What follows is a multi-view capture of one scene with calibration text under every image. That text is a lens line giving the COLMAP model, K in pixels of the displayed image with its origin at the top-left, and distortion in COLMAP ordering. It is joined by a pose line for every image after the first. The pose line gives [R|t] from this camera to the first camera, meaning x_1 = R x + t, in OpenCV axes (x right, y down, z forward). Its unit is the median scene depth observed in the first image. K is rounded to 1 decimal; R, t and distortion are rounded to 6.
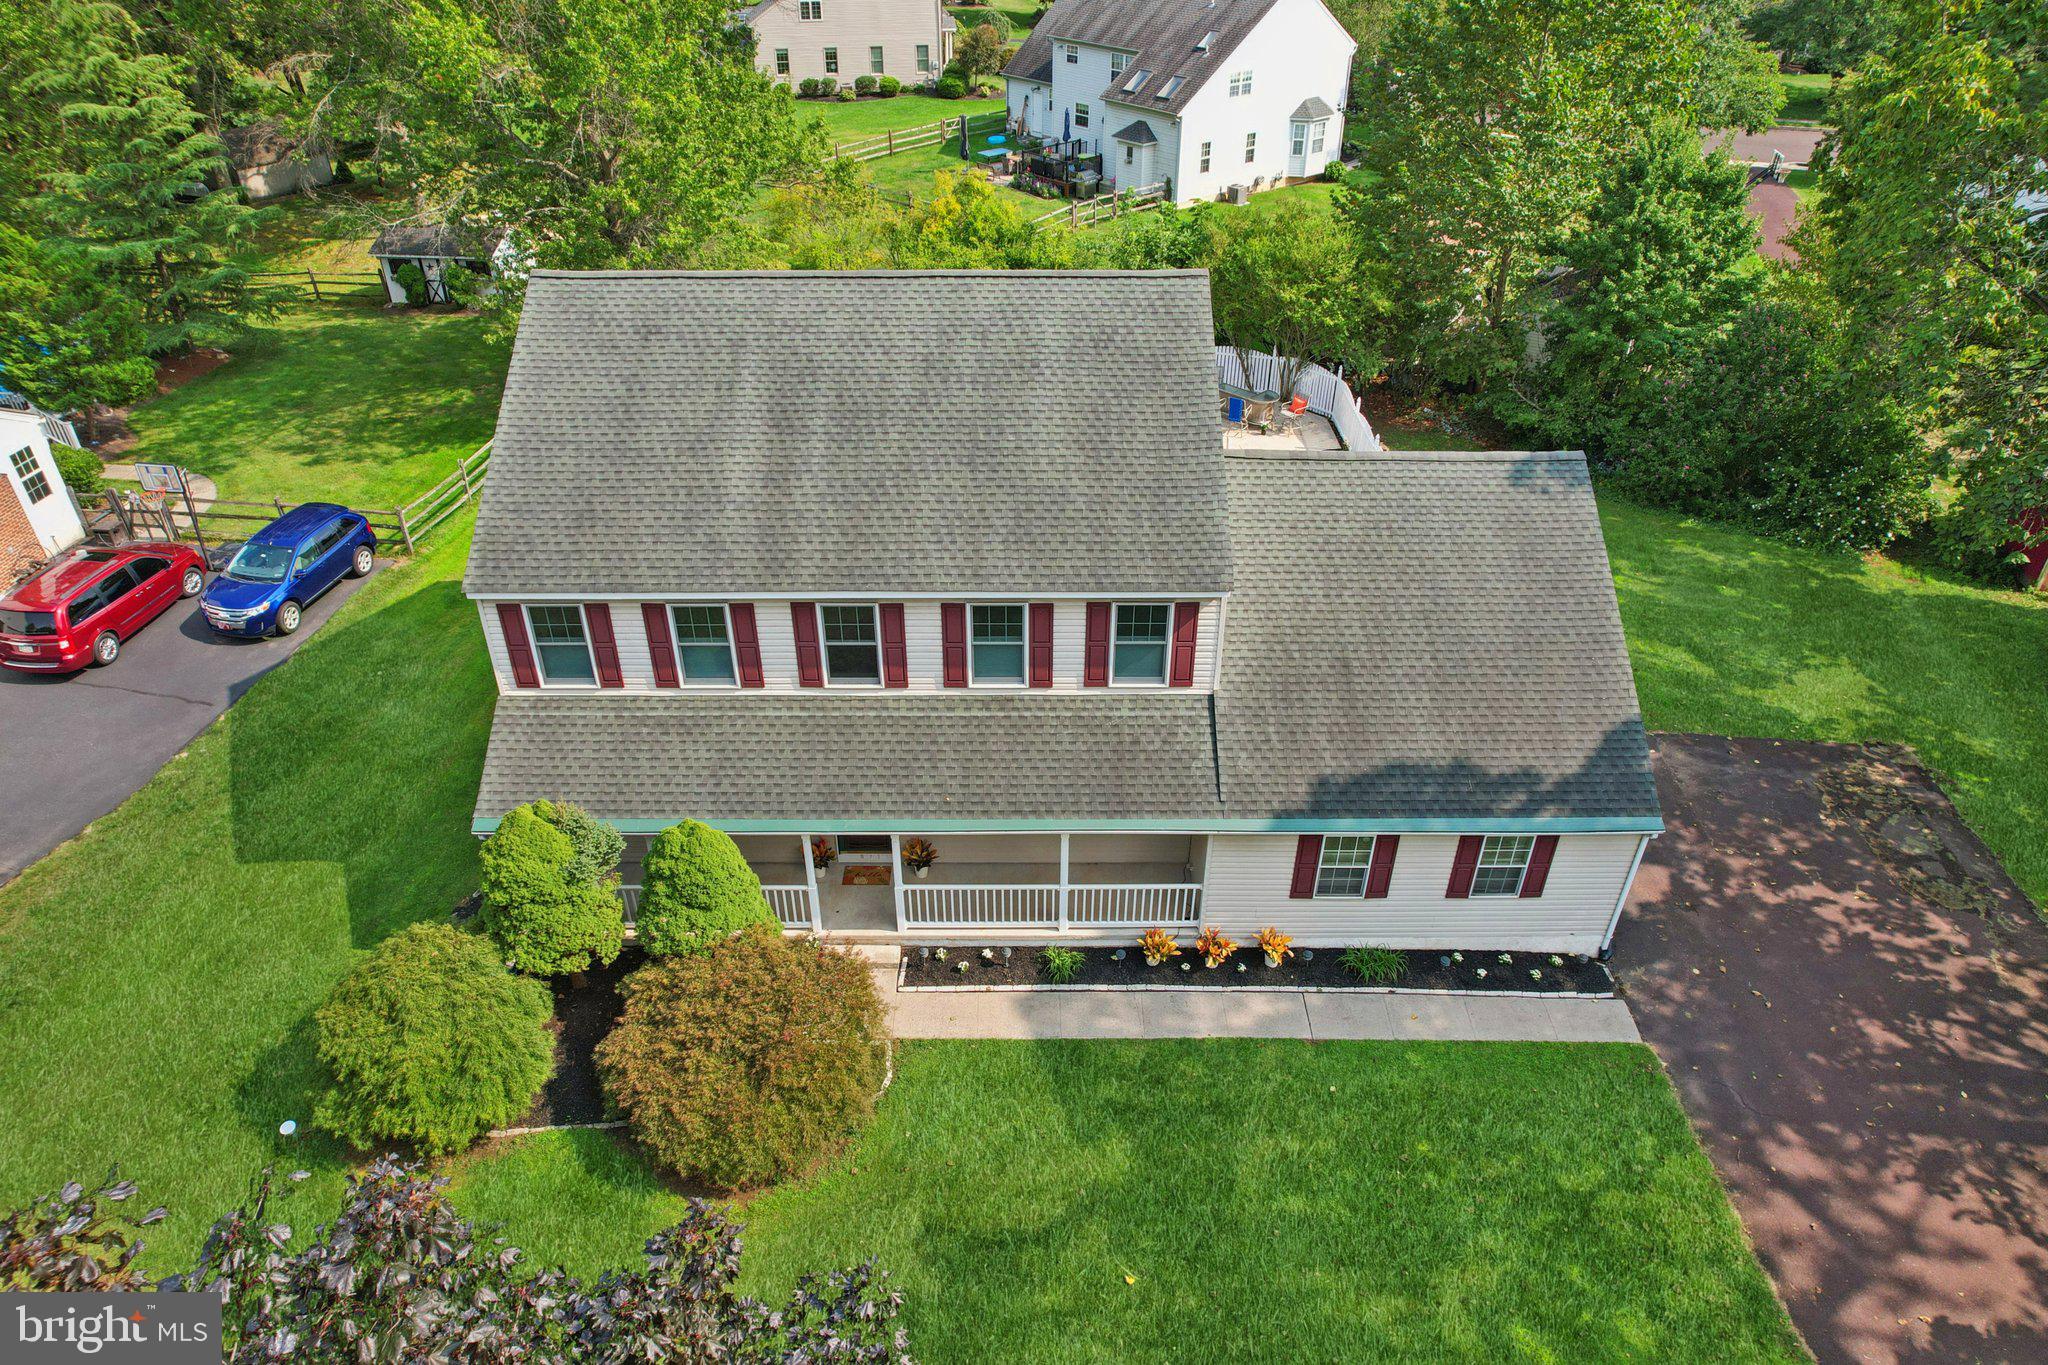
lens RADIAL K [[1329.7, 0, 991.0], [0, 1329.7, 685.6], [0, 0, 1]] dist [-0.041892, 0.021945]
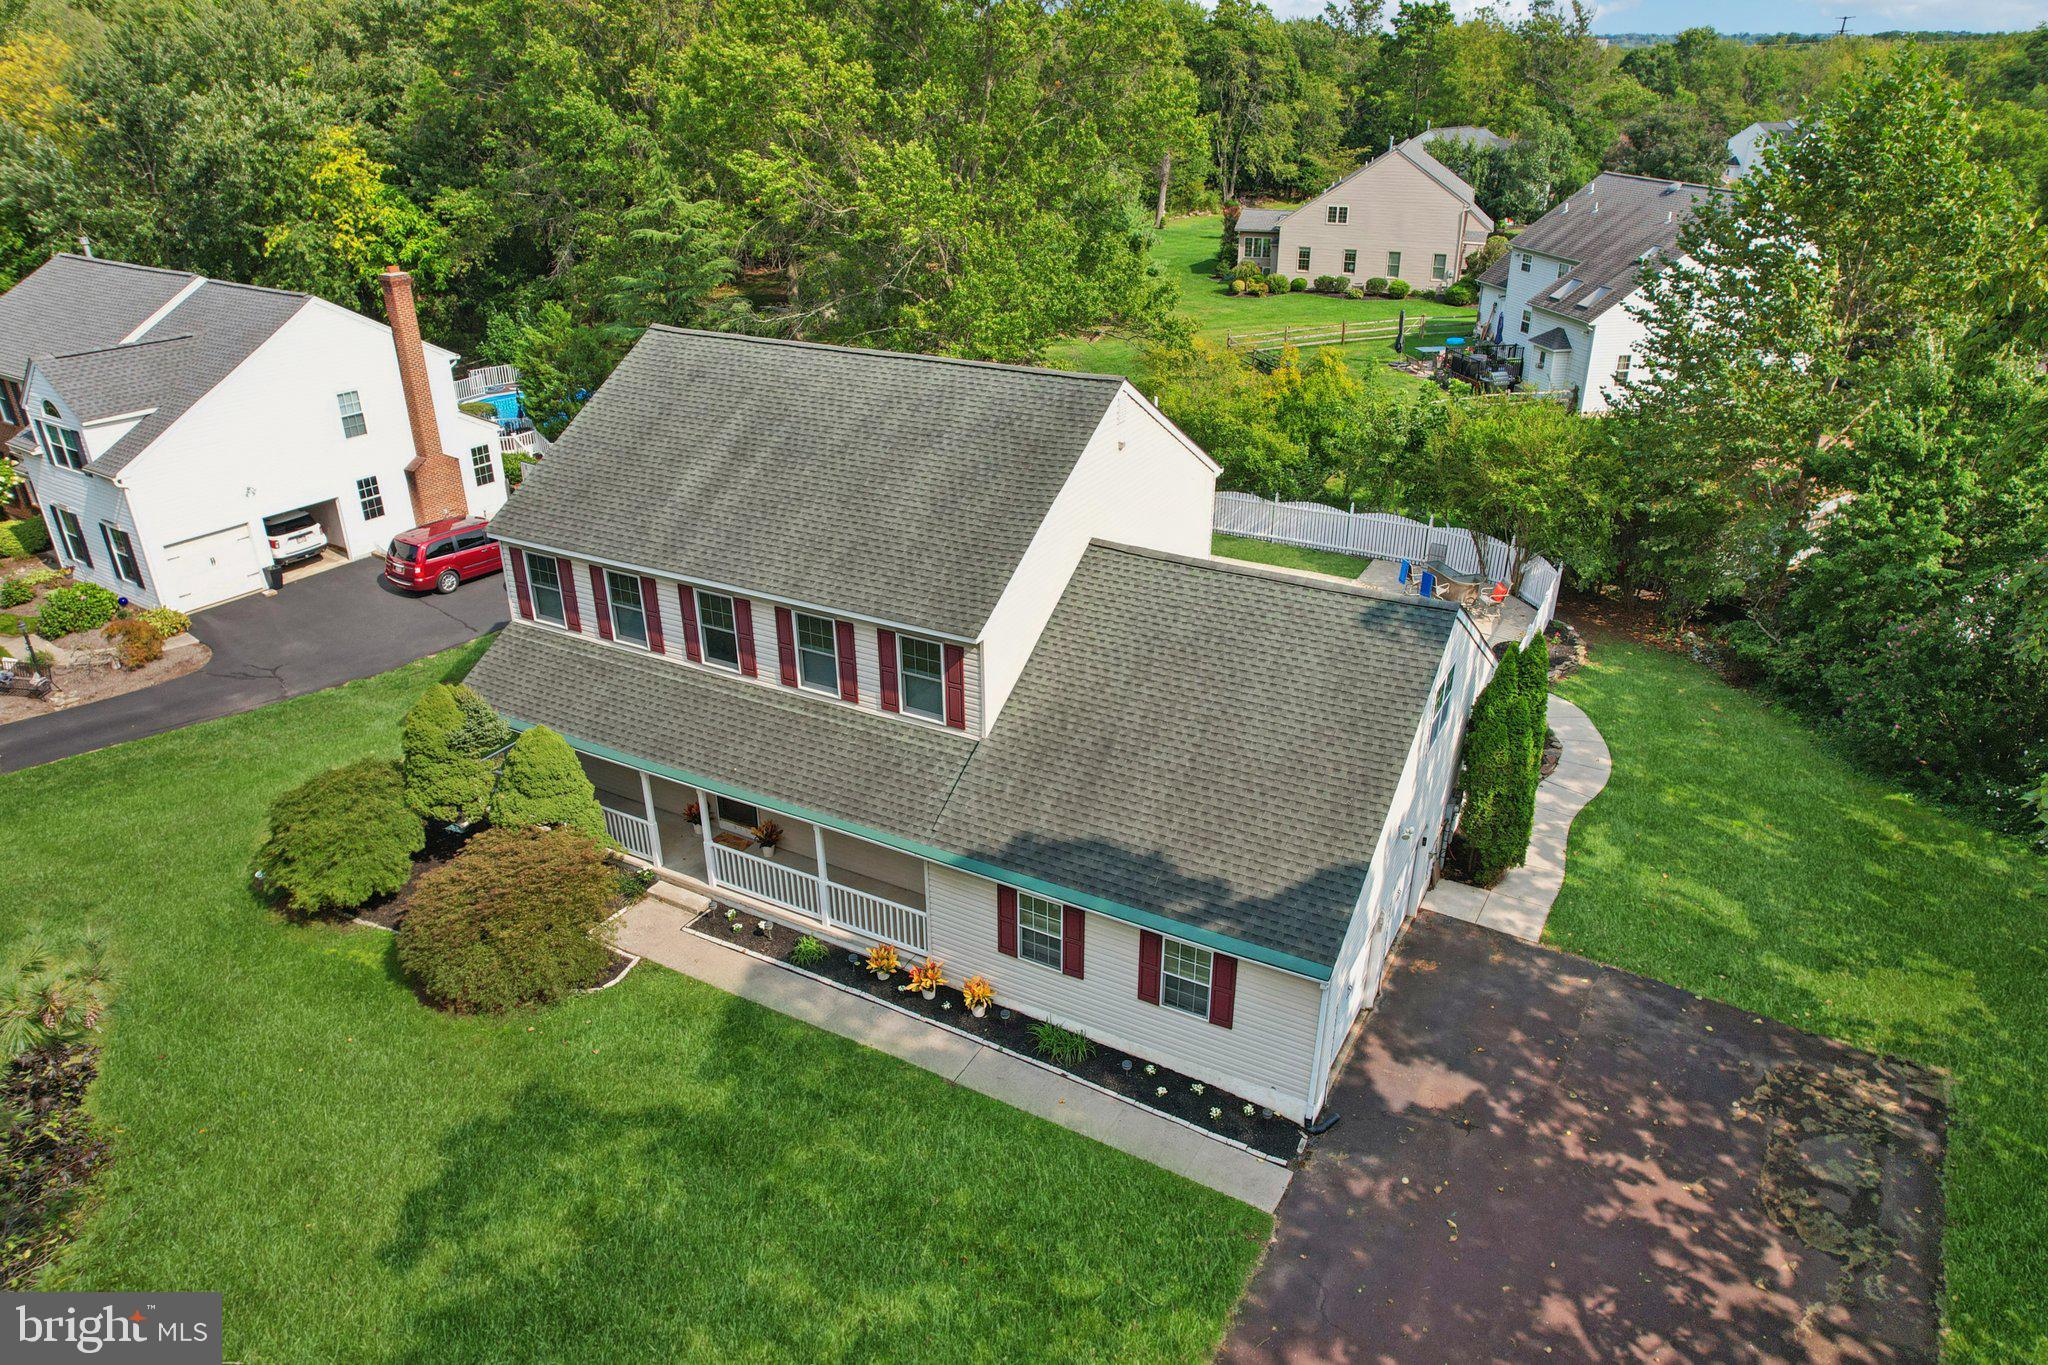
lens RADIAL K [[1329.7, 0, 1017.3], [0, 1329.7, 673.9], [0, 0, 1]] dist [-0.041892, 0.021945]
pose [[0.875053, 0.200739, -0.440439, 0.644290], [-0.266974, 0.959181, -0.093252, 0.045629], [0.403742, 0.199187, 0.892926, 0.042826]]
